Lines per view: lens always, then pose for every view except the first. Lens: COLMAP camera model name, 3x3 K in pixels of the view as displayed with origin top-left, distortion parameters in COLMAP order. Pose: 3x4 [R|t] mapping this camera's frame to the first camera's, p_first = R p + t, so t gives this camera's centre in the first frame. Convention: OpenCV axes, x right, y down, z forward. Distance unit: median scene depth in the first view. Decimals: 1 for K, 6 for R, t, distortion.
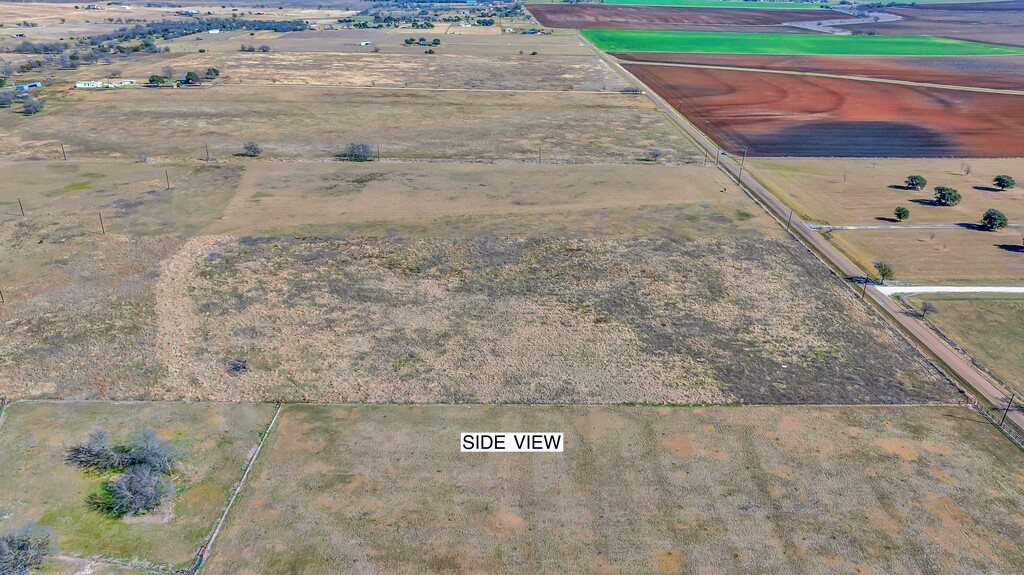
lens RADIAL K [[721.8, 0, 517.4], [0, 721.8, 287.2], [0, 0, 1]] dist [-0.025042, 0.025857]
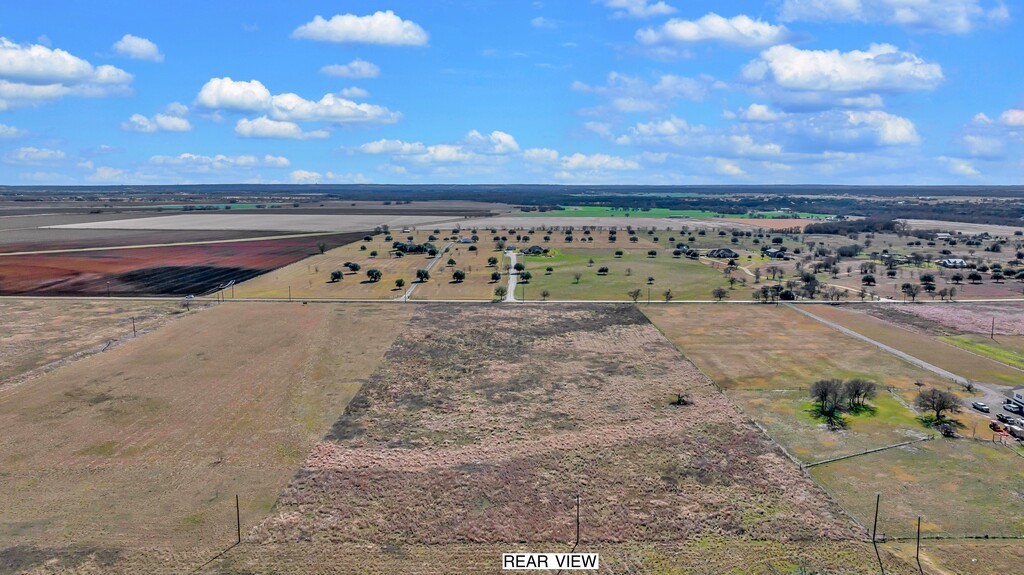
lens RADIAL K [[721.8, 0, 516.0], [0, 721.8, 286.7], [0, 0, 1]] dist [-0.025042, 0.025857]
pose [[0.018489, -0.154275, 0.987855, -1.178363], [0.409930, 0.902332, 0.133246, -0.247770], [-0.911930, 0.402488, 0.079925, 0.847679]]
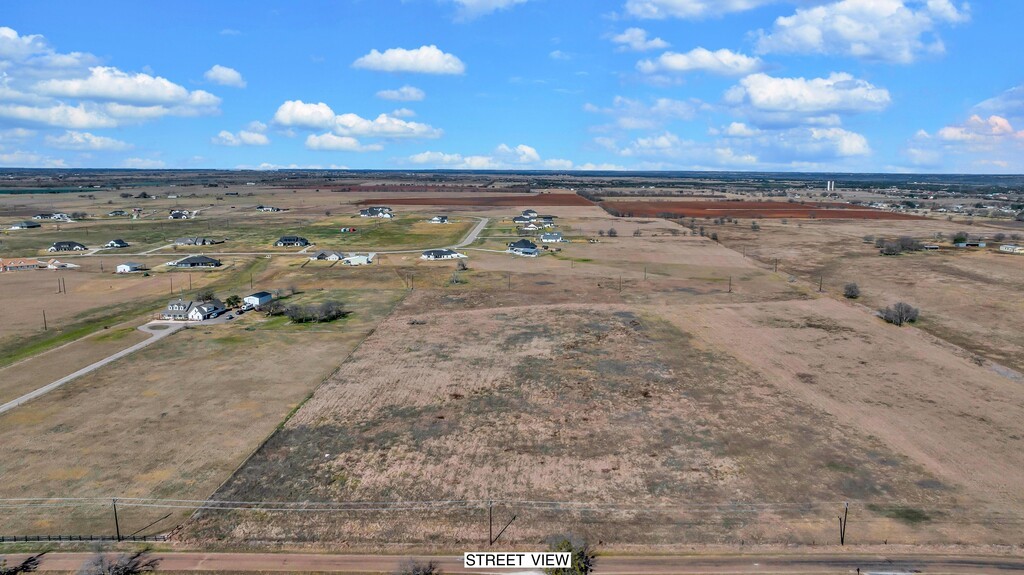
lens RADIAL K [[721.8, 0, 516.4], [0, 721.8, 290.9], [0, 0, 1]] dist [-0.025042, 0.025857]
pose [[-0.047306, 0.158353, -0.986249, 0.991108], [-0.413913, 0.895488, 0.163634, -0.260953], [0.909086, 0.415962, 0.023183, 0.903665]]
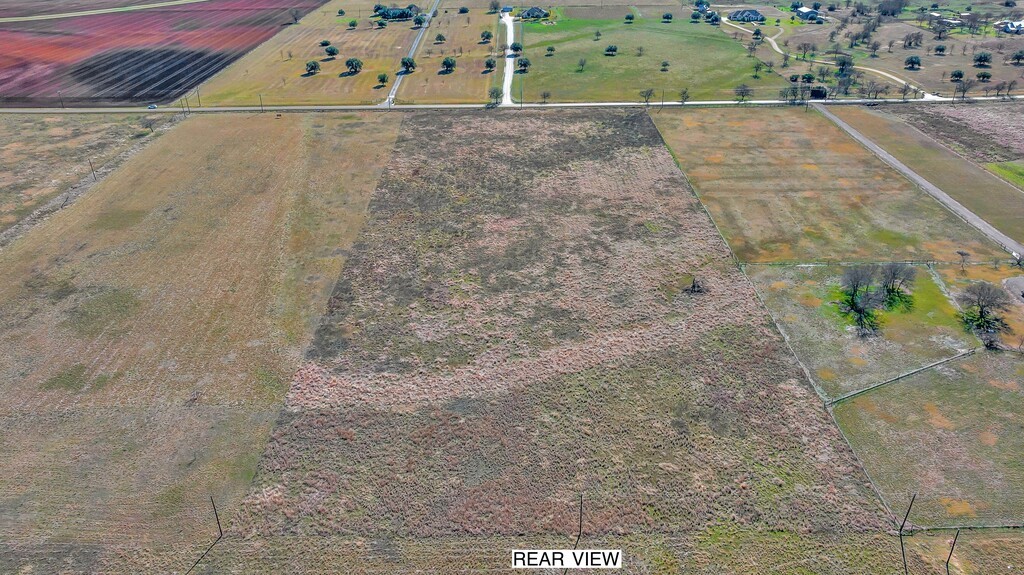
lens RADIAL K [[721.8, 0, 500.4], [0, 721.8, 303.6], [0, 0, 1]] dist [-0.025042, 0.025857]
pose [[0.032962, -0.514691, 0.856742, -1.022541], [0.427422, 0.782126, 0.453420, -0.365209], [-0.903451, 0.351245, 0.245770, 0.794461]]
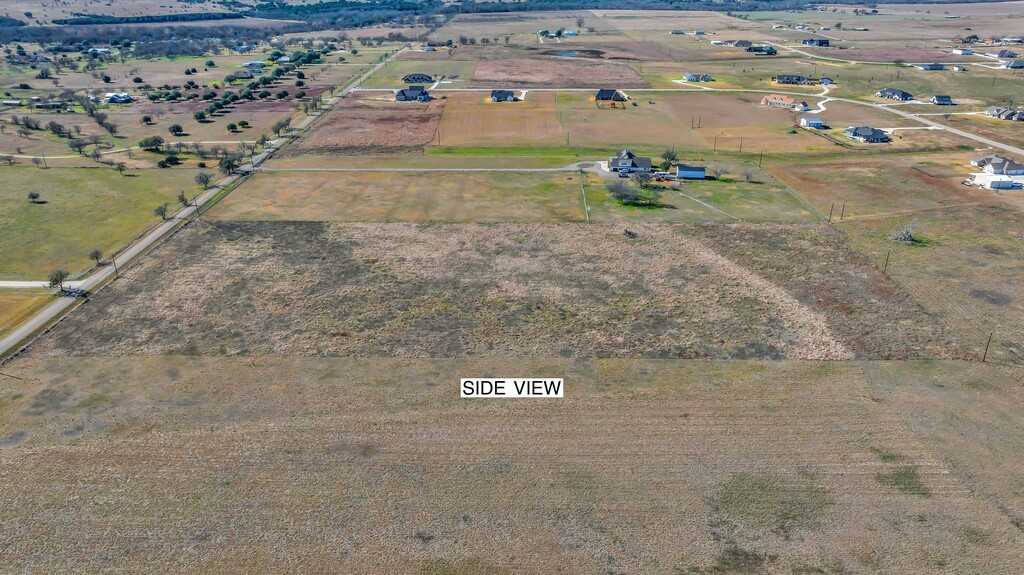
lens RADIAL K [[721.8, 0, 514.1], [0, 721.8, 284.7], [0, 0, 1]] dist [-0.025042, 0.025857]
pose [[-0.998807, -0.029544, 0.038882, -0.159422], [0.009442, 0.664366, 0.747348, -0.766855], [-0.047911, 0.746823, -0.663294, 1.669452]]
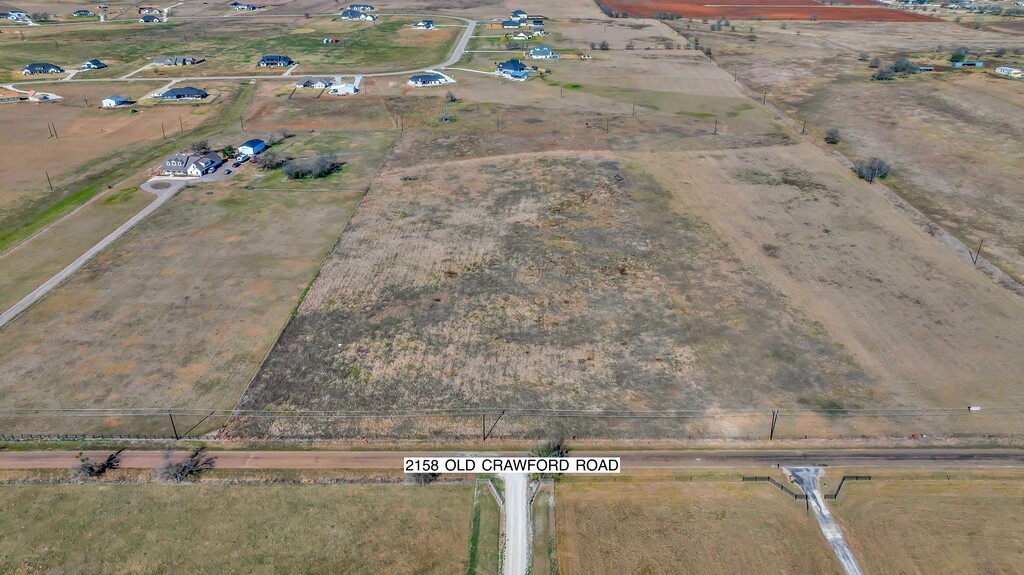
lens RADIAL K [[721.8, 0, 516.5], [0, 721.8, 284.7], [0, 0, 1]] dist [-0.025042, 0.025857]
pose [[-0.033541, 0.432184, -0.901161, 1.023655], [-0.416154, 0.813746, 0.405750, -0.395646], [0.908675, 0.388632, 0.152561, 0.846580]]
